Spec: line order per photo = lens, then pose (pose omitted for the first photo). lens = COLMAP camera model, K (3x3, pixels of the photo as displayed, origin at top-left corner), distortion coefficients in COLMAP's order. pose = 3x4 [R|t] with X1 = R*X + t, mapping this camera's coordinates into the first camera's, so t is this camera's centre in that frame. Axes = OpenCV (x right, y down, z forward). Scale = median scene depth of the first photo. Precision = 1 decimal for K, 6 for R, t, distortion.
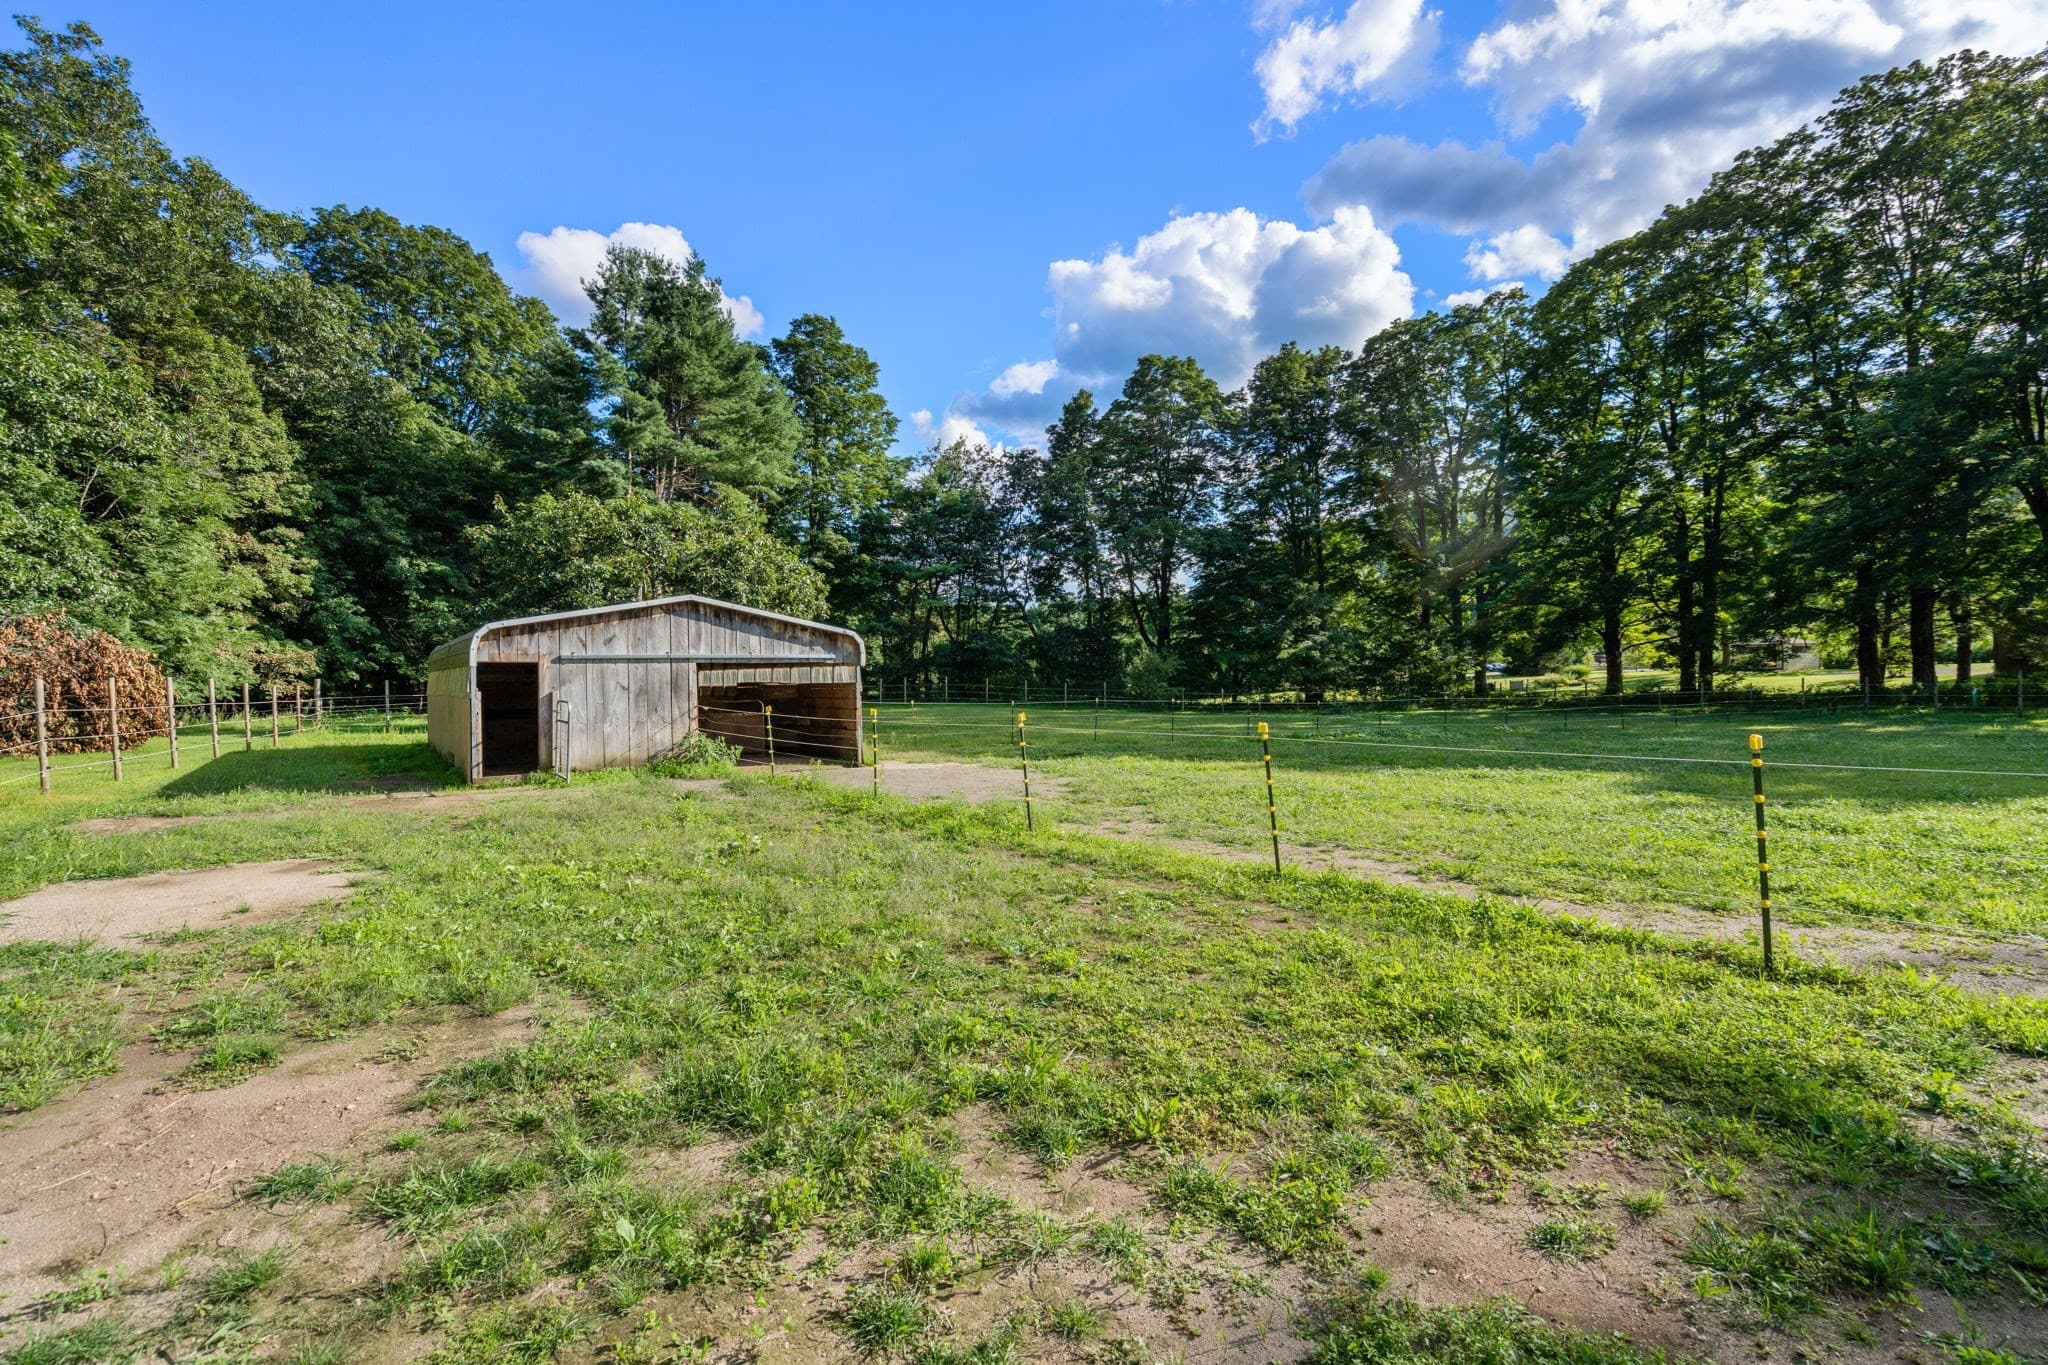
lens RADIAL K [[933.2, 0, 1016.3], [0, 933.2, 674.6], [0, 0, 1]] dist [0.001413, 0.000121]
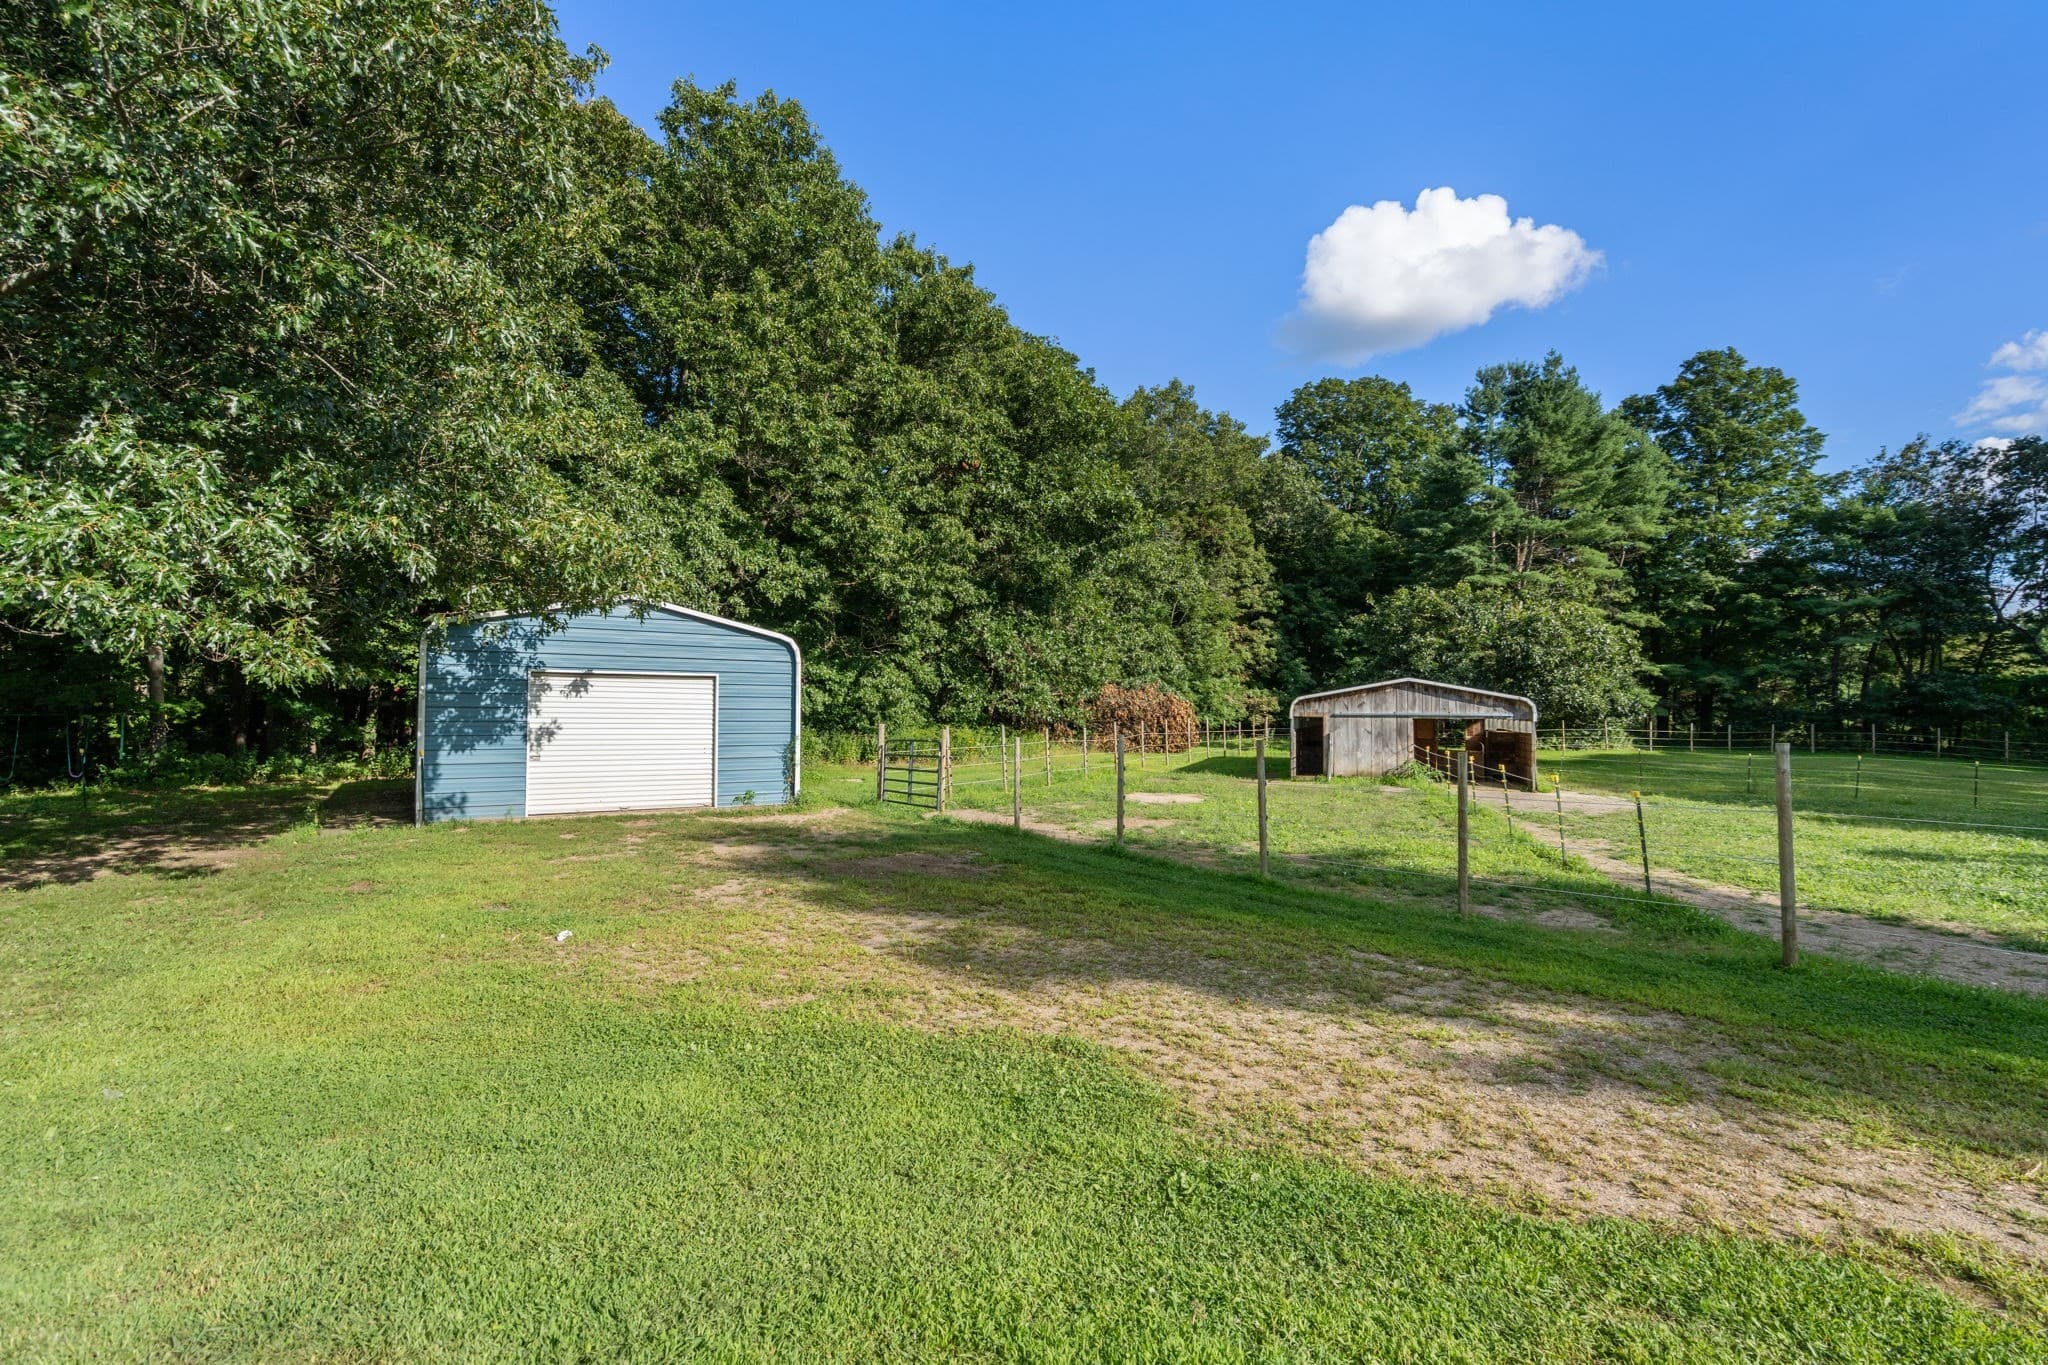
lens RADIAL K [[933.2, 0, 1019.2], [0, 933.2, 674.9], [0, 0, 1]] dist [0.001413, 0.000121]
pose [[0.564836, -0.012930, -0.825102, 0.312314], [-0.010472, 0.999684, -0.022834, -0.021999], [0.825137, 0.021538, 0.564523, -0.255848]]
